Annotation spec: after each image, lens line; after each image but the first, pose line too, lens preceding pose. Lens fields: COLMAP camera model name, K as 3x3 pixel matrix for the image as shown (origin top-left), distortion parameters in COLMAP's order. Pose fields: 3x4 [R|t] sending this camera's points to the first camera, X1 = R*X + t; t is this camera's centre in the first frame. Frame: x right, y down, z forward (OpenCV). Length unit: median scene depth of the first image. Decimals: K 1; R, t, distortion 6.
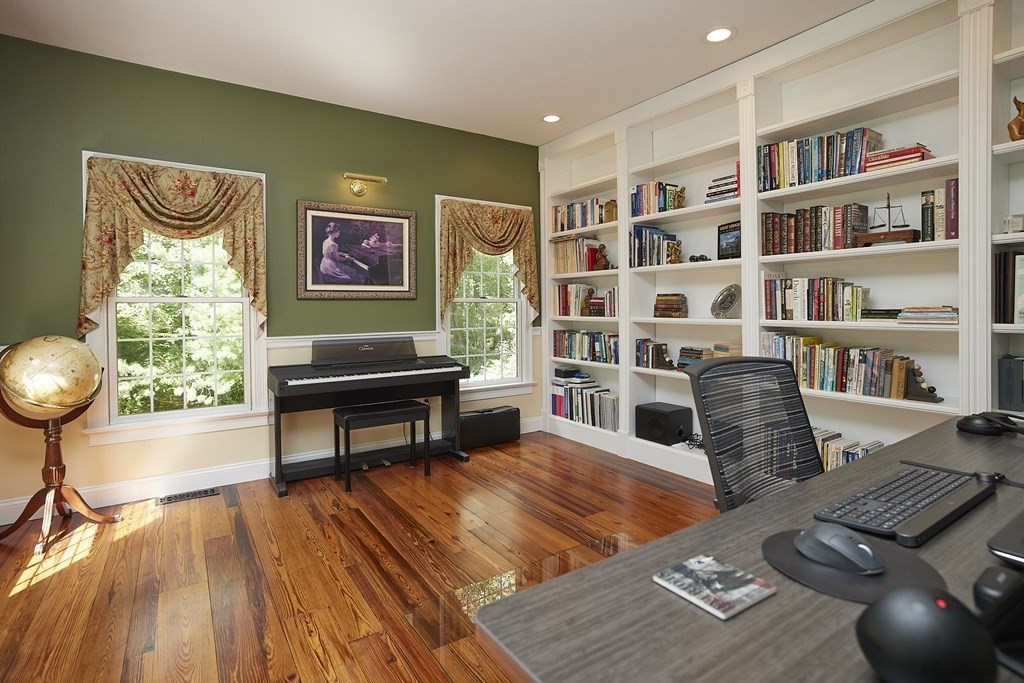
lens RADIAL K [[498.8, 0, 504.0], [0, 498.8, 314.0], [0, 0, 1]] dist [-0.000909, 0.001690]
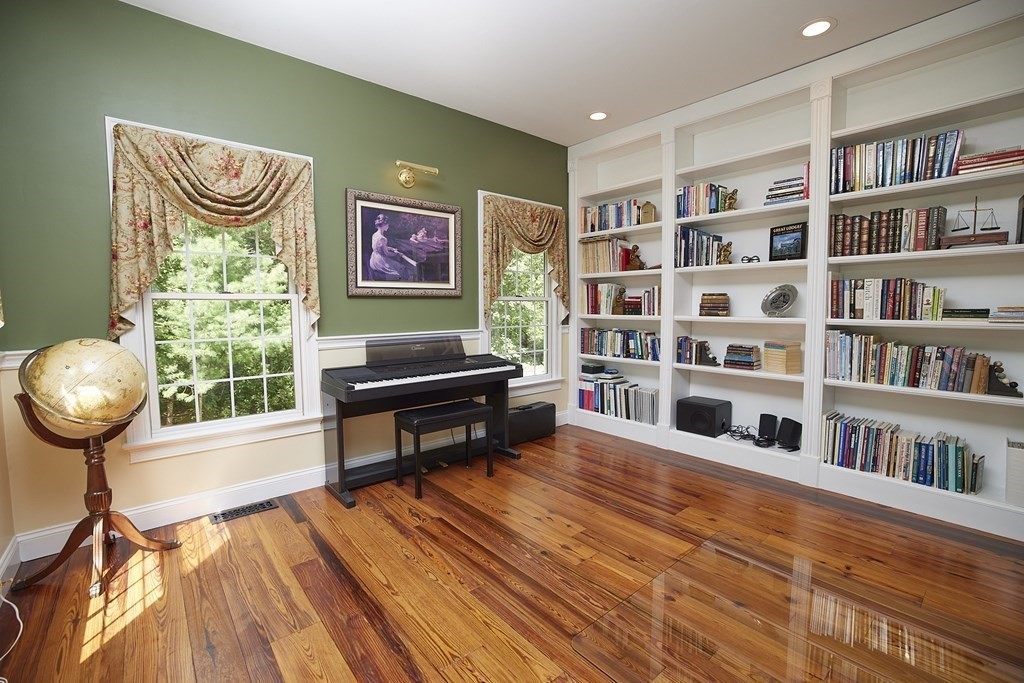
lens RADIAL K [[442.7, 0, 511.8], [0, 442.7, 339.8], [0, 0, 1]] dist [-0.014613, 0.001976]
pose [[0.992848, -0.006164, 0.119227, -0.239214], [-0.001209, 0.998096, 0.061668, -0.000105], [-0.119380, -0.061371, 0.990950, 0.158865]]
